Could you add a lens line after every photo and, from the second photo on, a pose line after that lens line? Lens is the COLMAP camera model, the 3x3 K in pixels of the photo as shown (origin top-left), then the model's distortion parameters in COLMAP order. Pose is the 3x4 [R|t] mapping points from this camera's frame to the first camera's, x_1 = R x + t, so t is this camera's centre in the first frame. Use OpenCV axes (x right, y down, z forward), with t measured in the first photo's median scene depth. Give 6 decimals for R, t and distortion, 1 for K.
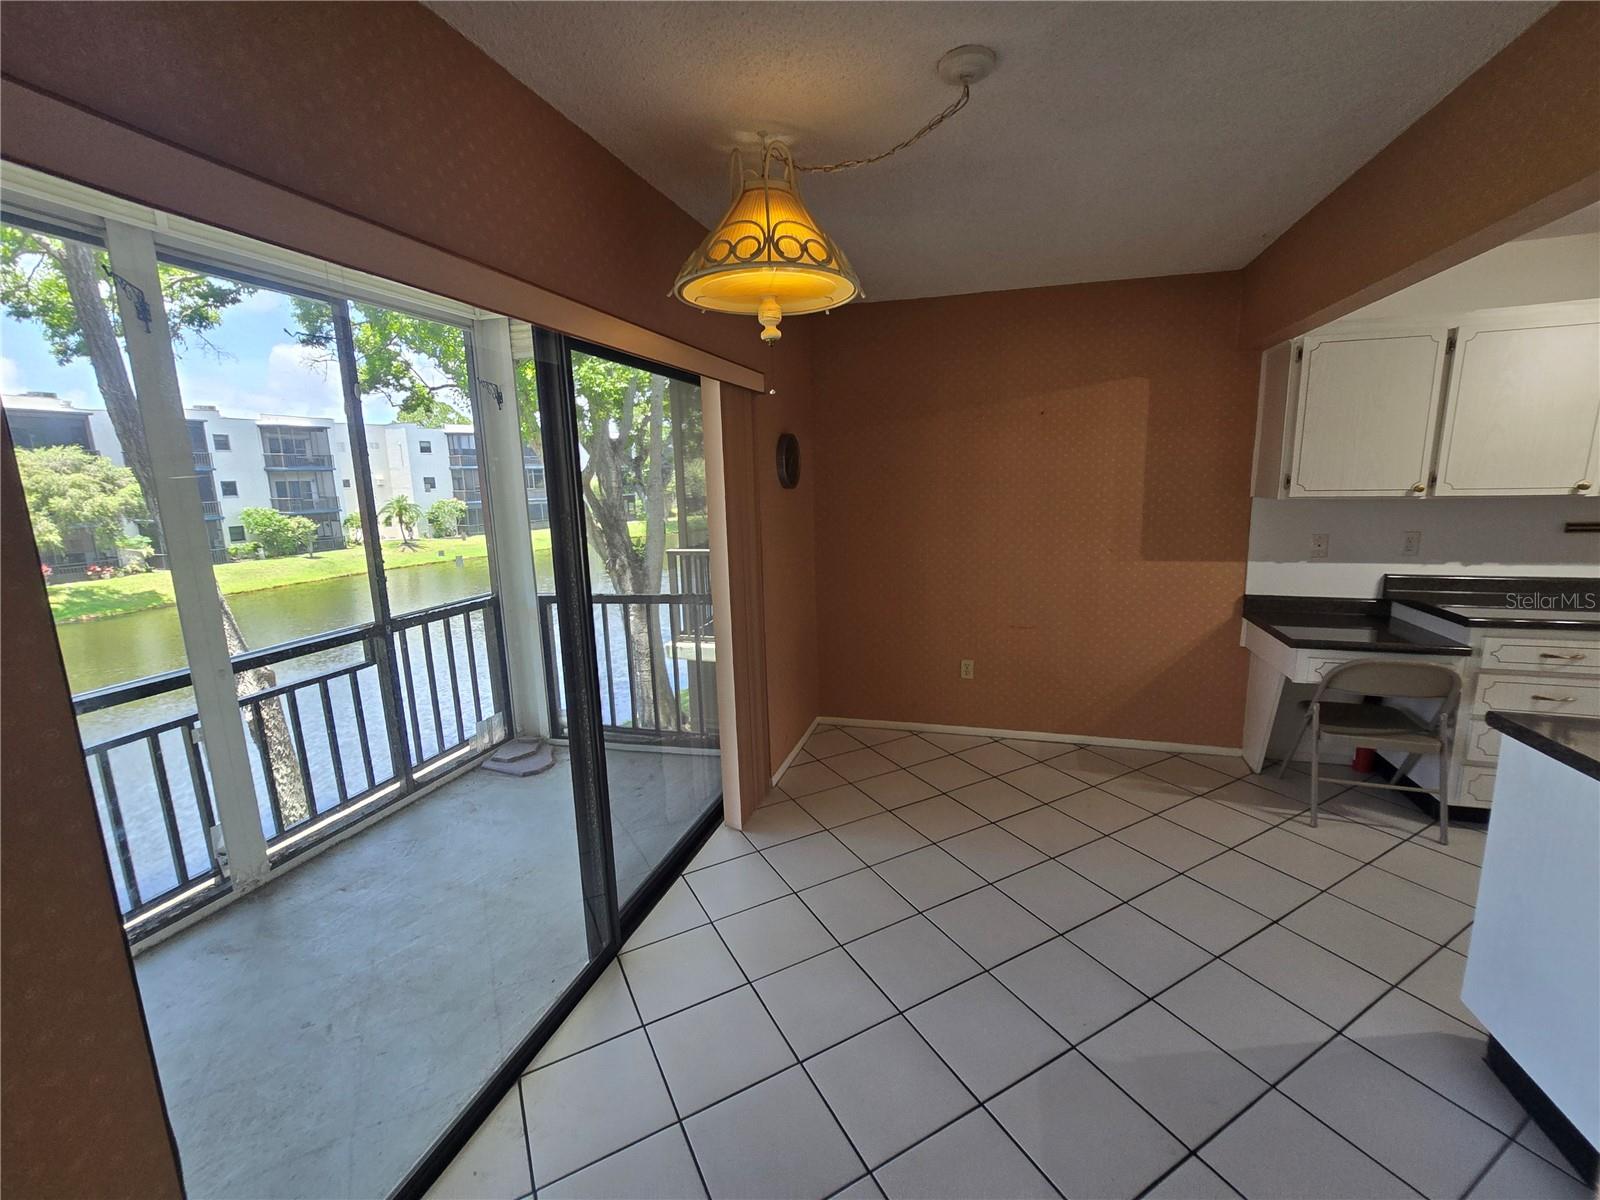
lens RADIAL K [[671.1, 0, 807.9], [0, 671.1, 590.8], [0, 0, 1]] dist [-0.004688, 0.000367]
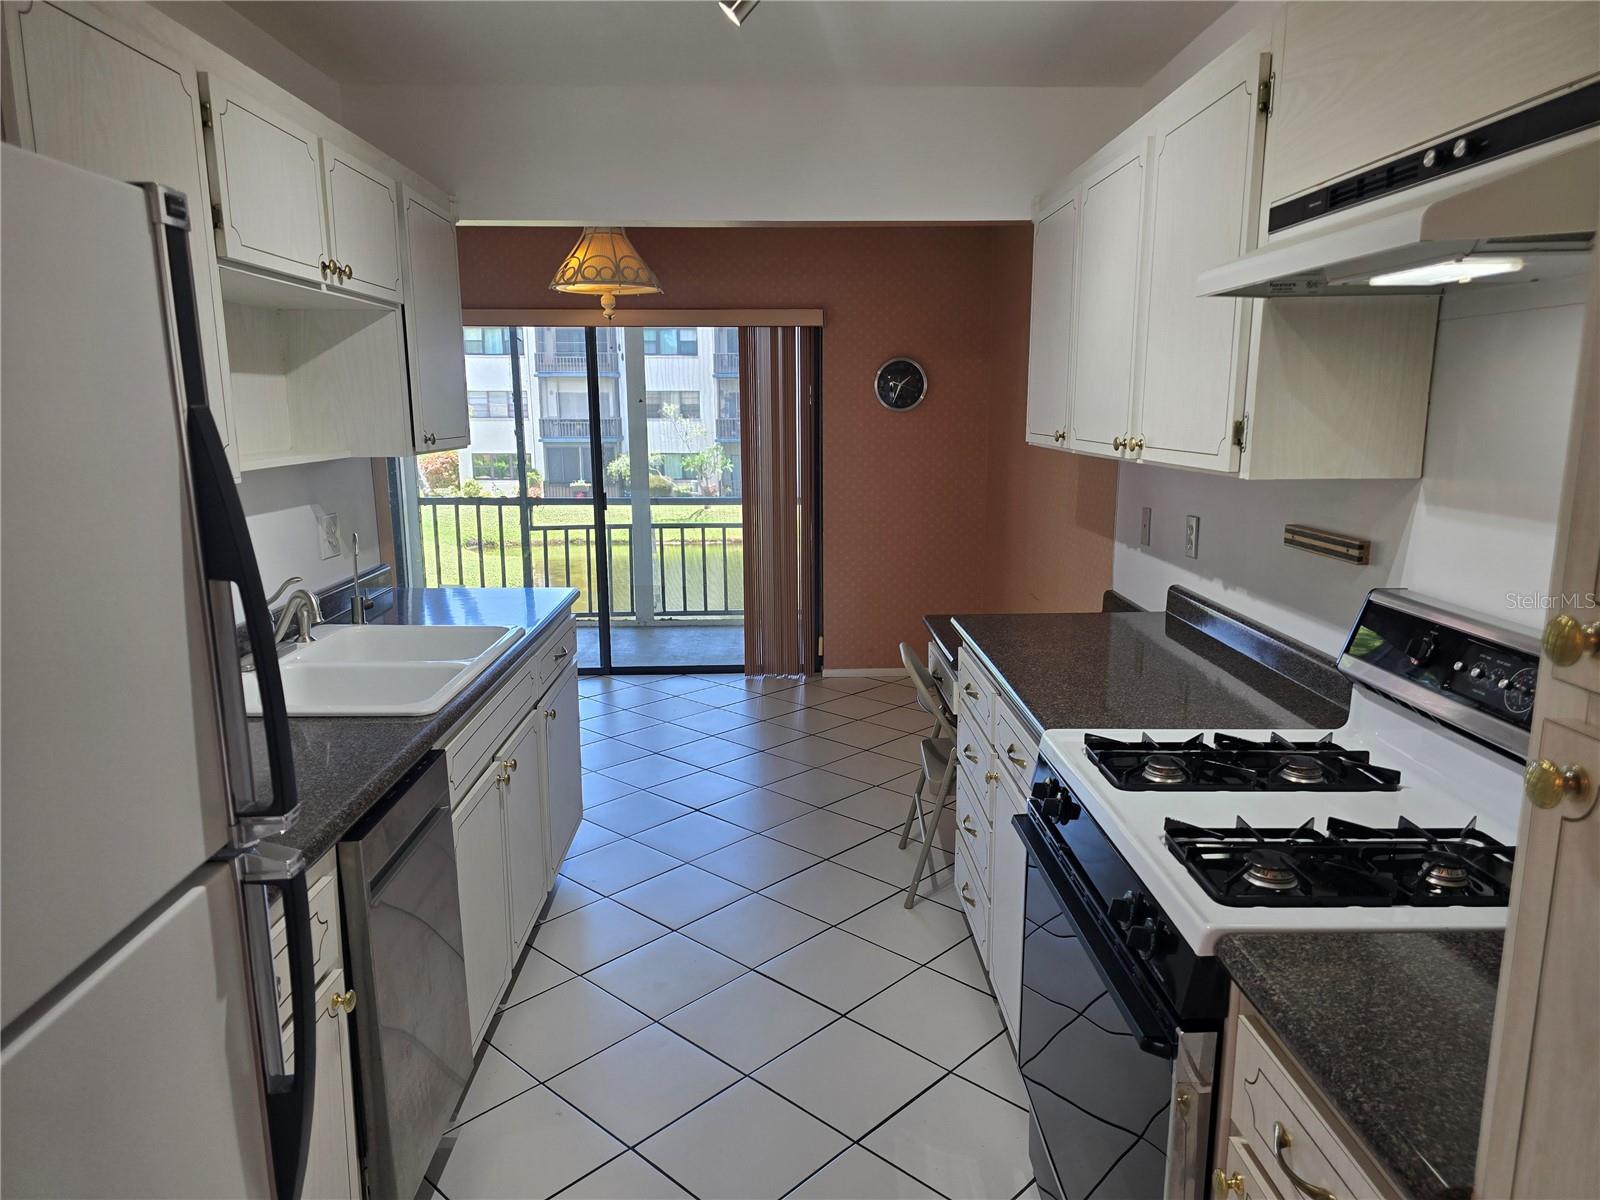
lens RADIAL K [[1073.9, 0, 810.8], [0, 1073.9, 616.0], [0, 0, 1]] dist [0.091360, -0.105200]
pose [[0.312693, 0.209402, -0.926485, 1.419459], [-0.168055, 0.972205, 0.163016, -0.087180], [0.934869, 0.104727, 0.339193, 0.320681]]
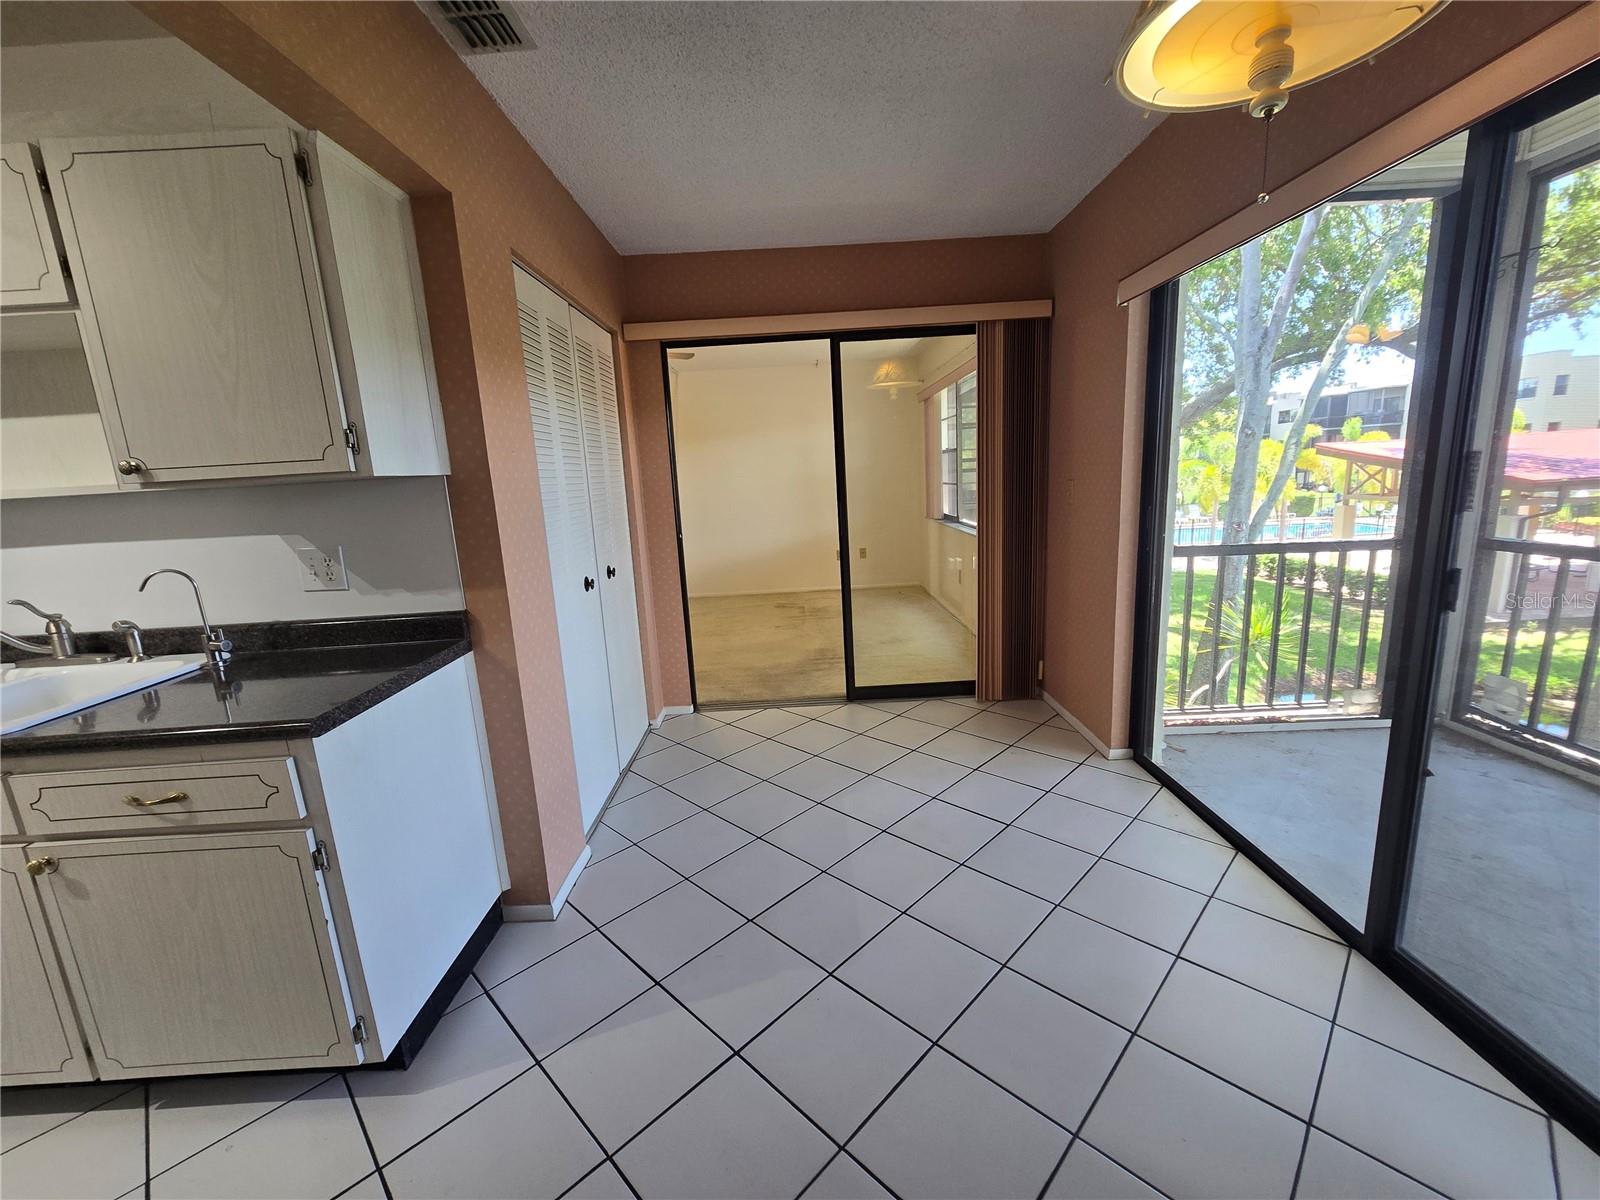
lens RADIAL K [[652.3, 0, 804.4], [0, 652.3, 605.9], [0, 0, 1]] dist [-0.002137, 0.000140]
pose [[-0.954176, 0.133491, -0.267821, 0.297282], [0.027649, 0.930487, 0.365279, -0.089782], [0.297965, 0.341136, -0.891540, 0.799730]]
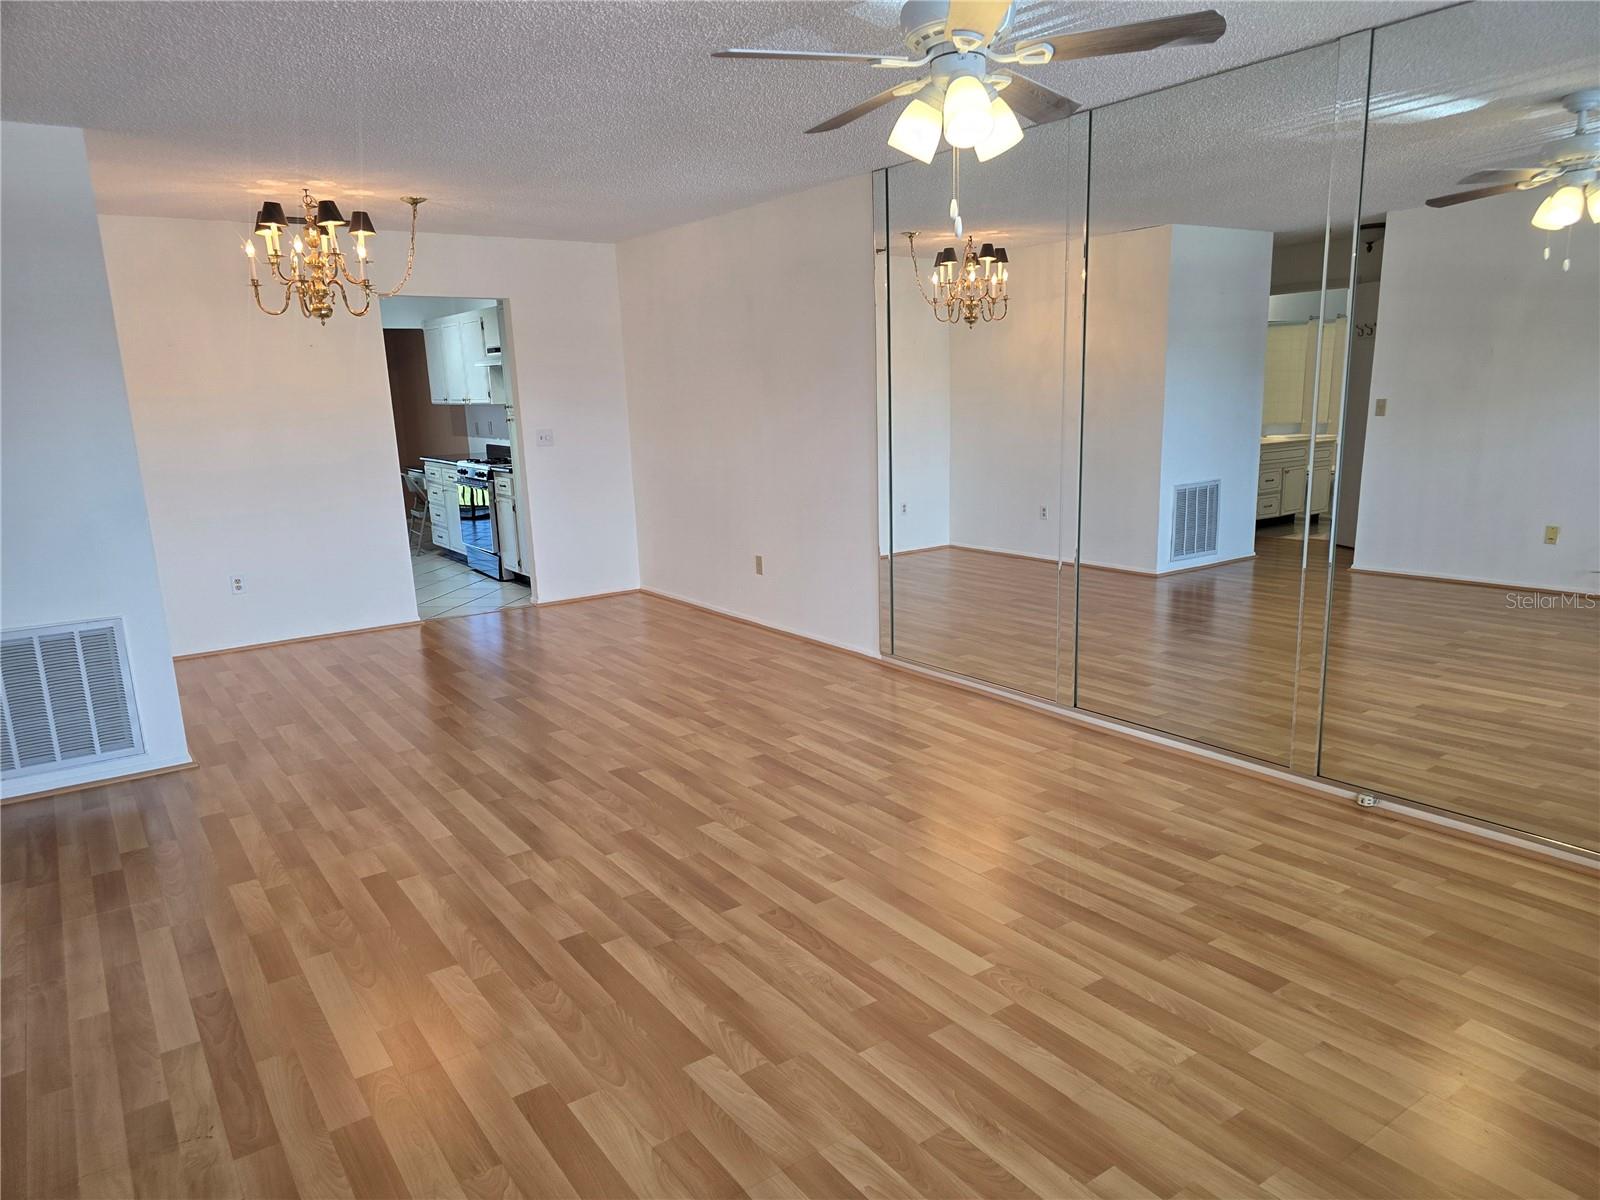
lens RADIAL K [[1073.9, 0, 810.8], [0, 1073.9, 616.0], [0, 0, 1]] dist [0.091360, -0.105200]
pose [[0.785590, 0.134222, -0.604015, 3.067574], [-0.096530, 0.990822, 0.094628, 0.069128], [0.611172, -0.016033, 0.791336, -0.801178]]
